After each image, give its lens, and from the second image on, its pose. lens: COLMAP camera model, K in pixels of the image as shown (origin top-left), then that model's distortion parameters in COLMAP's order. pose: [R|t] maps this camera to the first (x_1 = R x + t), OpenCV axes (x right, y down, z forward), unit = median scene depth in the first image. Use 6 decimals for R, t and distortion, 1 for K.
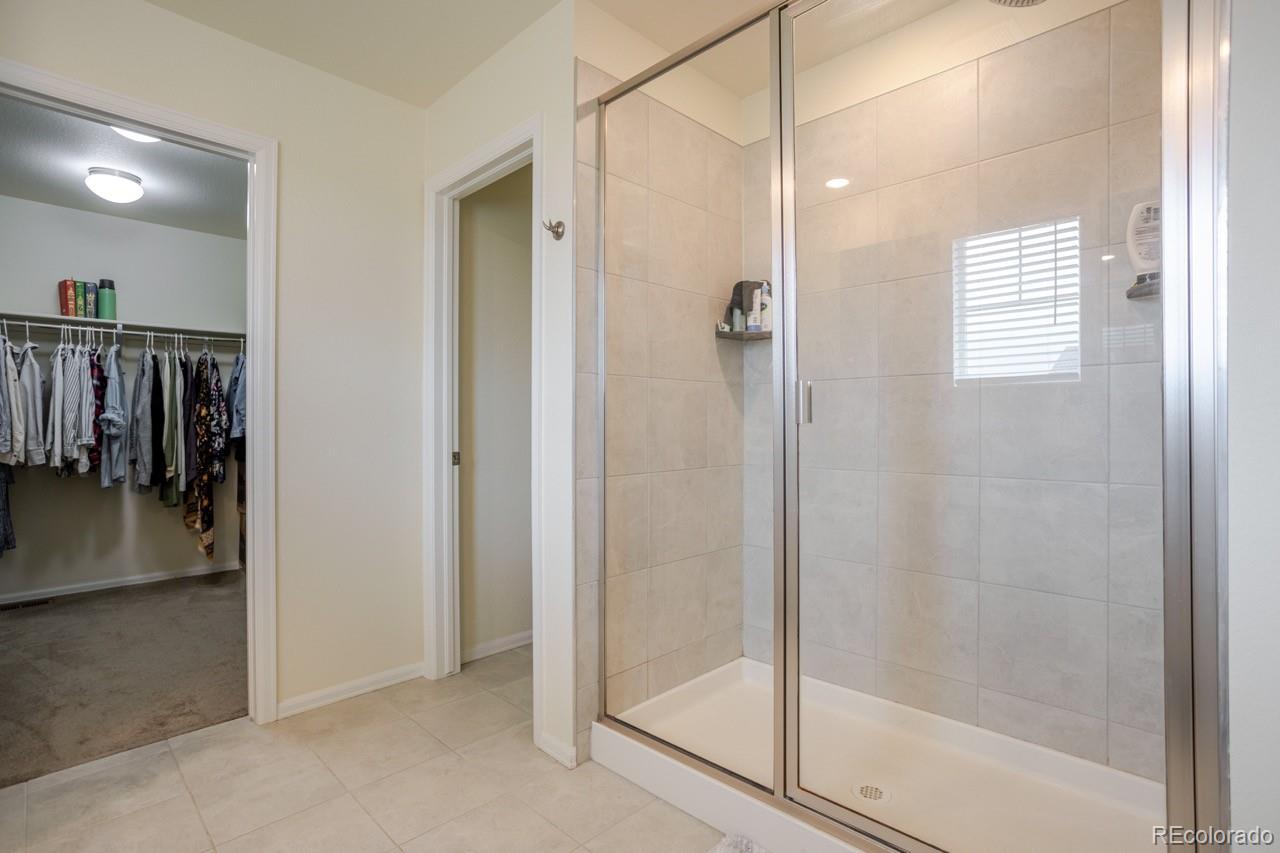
lens RADIAL K [[631.9, 0, 633.3], [0, 631.9, 423.2], [0, 0, 1]] dist [-0.000216, 0.023562]
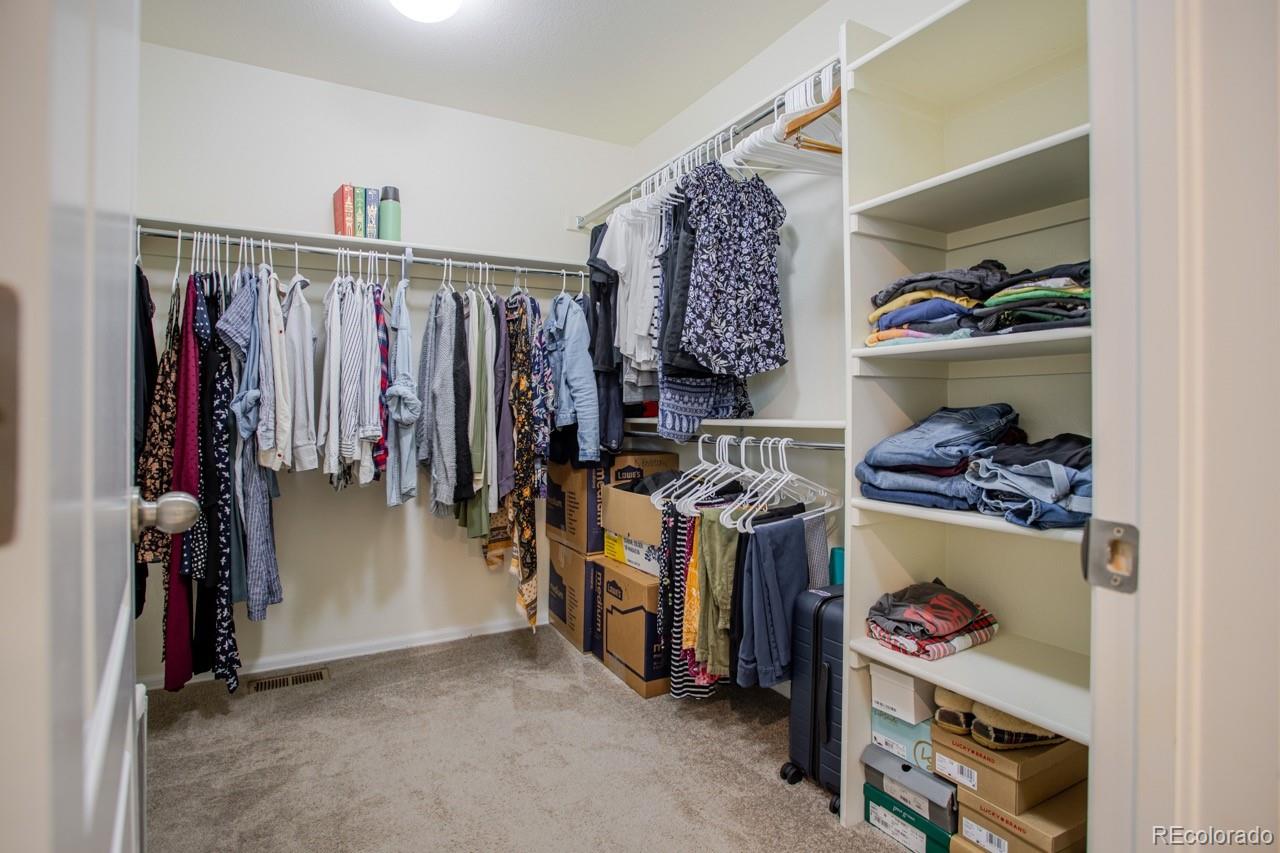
lens RADIAL K [[608.5, 0, 635.4], [0, 608.5, 402.9], [0, 0, 1]] dist [-0.027498, 0.000007]
pose [[0.970934, -0.003202, -0.239325, -0.445707], [0.001141, 0.999961, -0.008747, 0.006012], [0.239343, 0.008220, 0.970900, 0.473541]]
